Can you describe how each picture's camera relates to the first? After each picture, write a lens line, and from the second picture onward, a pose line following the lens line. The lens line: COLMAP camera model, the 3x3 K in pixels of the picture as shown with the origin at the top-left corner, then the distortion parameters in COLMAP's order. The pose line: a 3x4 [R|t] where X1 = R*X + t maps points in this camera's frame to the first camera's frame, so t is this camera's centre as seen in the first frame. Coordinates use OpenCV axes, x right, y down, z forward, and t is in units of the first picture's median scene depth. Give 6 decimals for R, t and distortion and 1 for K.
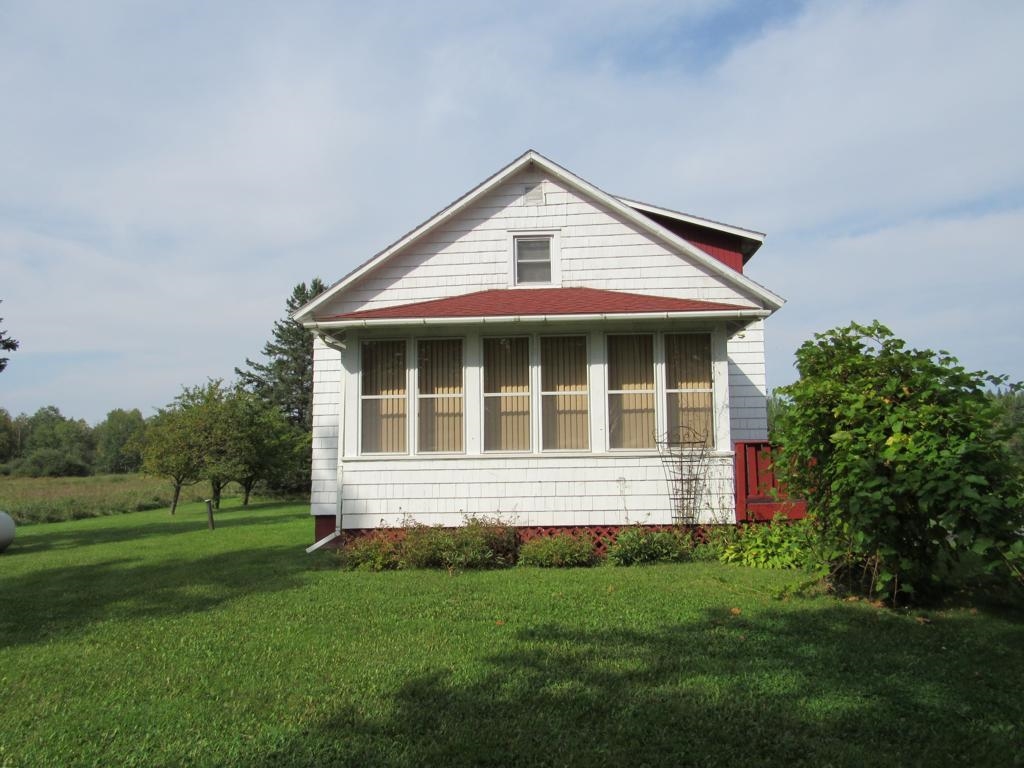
lens RADIAL K [[747.5, 0, 512.0], [0, 747.5, 384.0], [0, 0, 1]] dist [-0.007822, -0.001090]
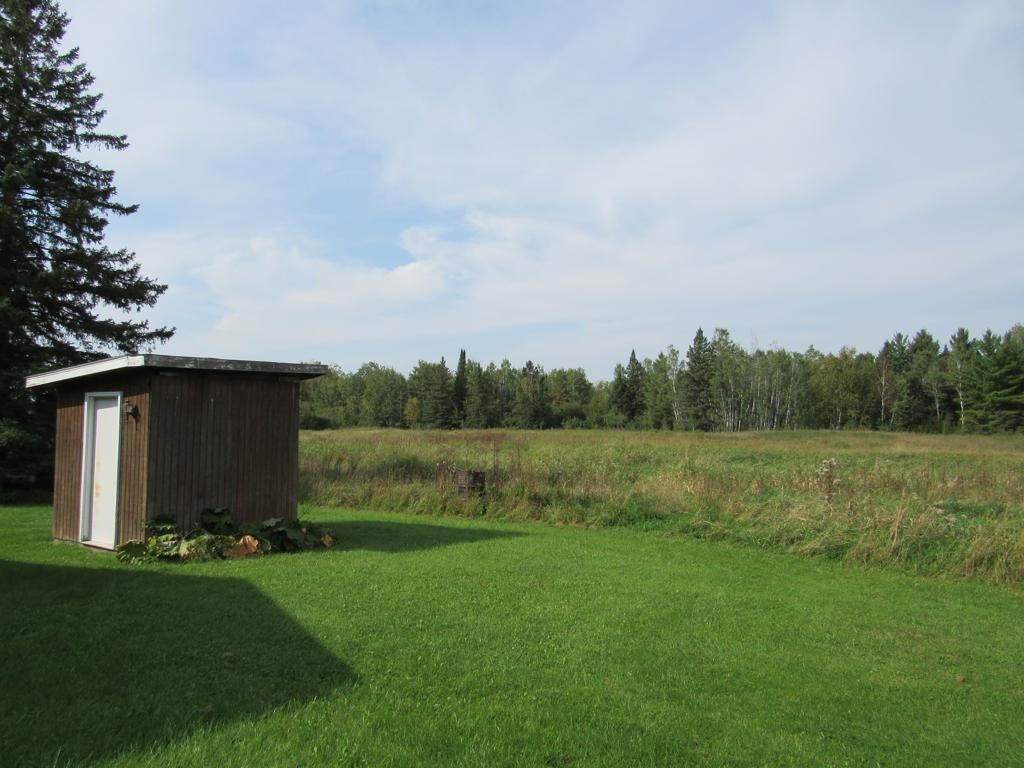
lens RADIAL K [[732.0, 0, 512.0], [0, 732.0, 384.0], [0, 0, 1]] dist [-0.035397, 0.031667]
pose [[0.867725, 0.002194, -0.497040, 1.033759], [0.023571, 0.998684, 0.045557, 0.301080], [0.496486, -0.051246, 0.866531, 3.263240]]
